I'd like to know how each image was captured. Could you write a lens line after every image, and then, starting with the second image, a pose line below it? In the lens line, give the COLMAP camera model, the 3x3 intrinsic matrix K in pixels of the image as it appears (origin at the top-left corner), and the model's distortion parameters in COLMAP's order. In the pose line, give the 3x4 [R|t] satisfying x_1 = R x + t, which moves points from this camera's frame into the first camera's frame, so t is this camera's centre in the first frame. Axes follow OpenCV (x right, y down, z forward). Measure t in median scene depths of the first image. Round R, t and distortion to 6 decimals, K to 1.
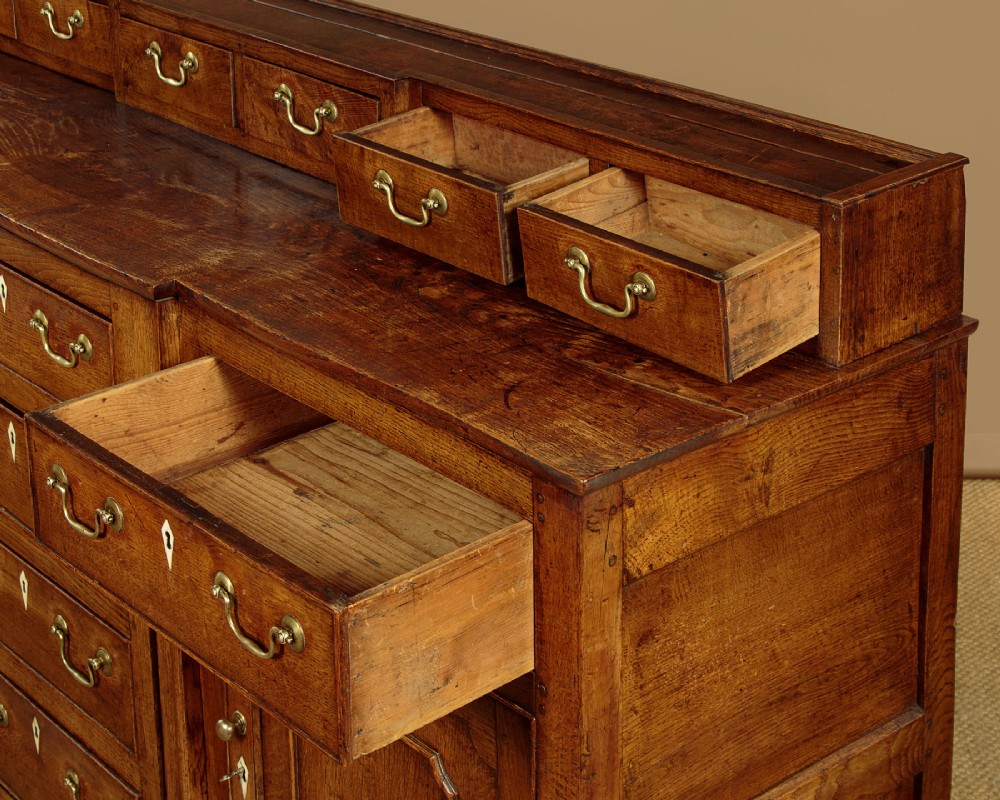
lens RADIAL K [[1931.1, 0, 500.3], [0, 1931.1, 62.4], [0, 0, 1]] dist [-0.007343, -0.106233]
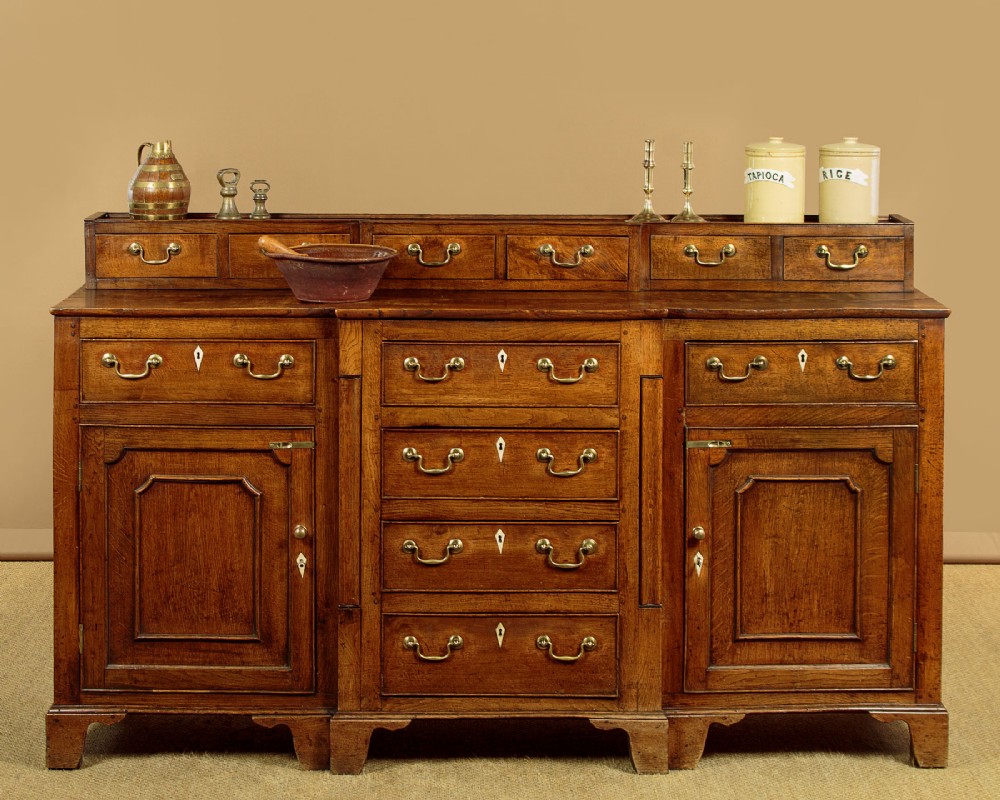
lens RADIAL K [[2558.7, 0, 500.1], [0, 2558.7, 133.3], [0, 0, 1]] dist [-0.032925, -0.196207]
pose [[0.643395, -0.031589, 0.764883, -2.242274], [0.177835, 0.977983, -0.109198, 0.185605], [-0.744593, 0.206280, 0.634847, -0.609419]]
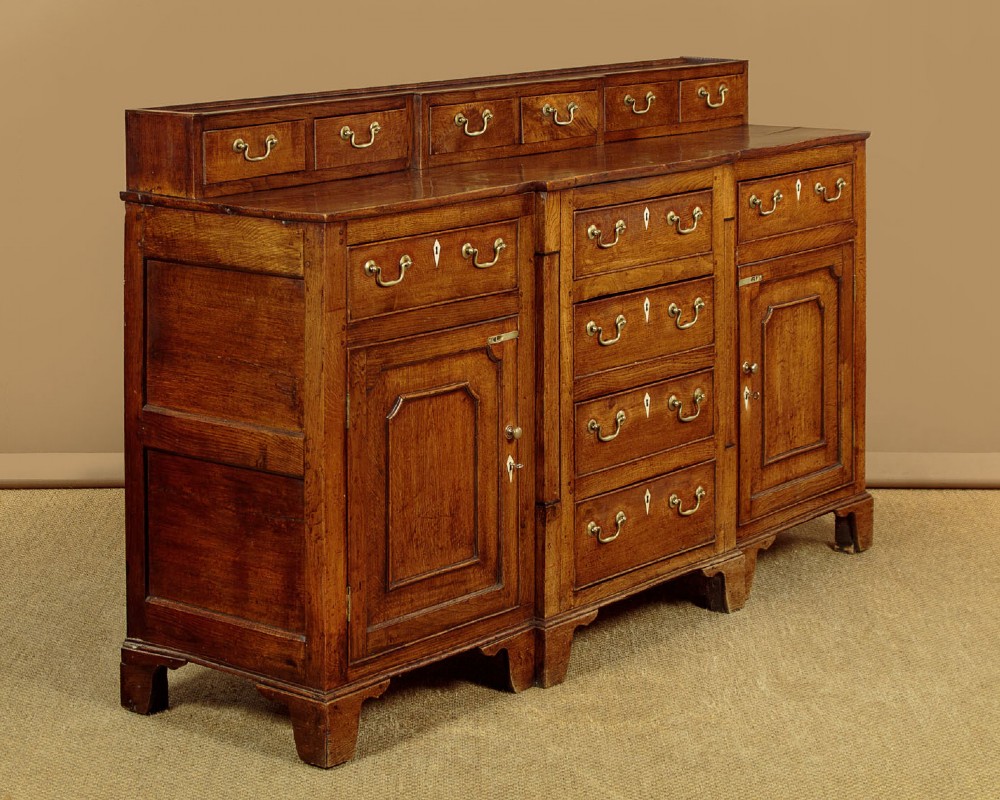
lens RADIAL K [[2558.7, 0, 500.1], [0, 2558.7, 133.3], [0, 0, 1]] dist [-0.032925, -0.196207]
pose [[-0.190046, -0.078248, 0.978652, -2.678978], [0.250765, 0.959886, 0.125444, -0.299096], [-0.949210, 0.269252, -0.162801, 1.590987]]
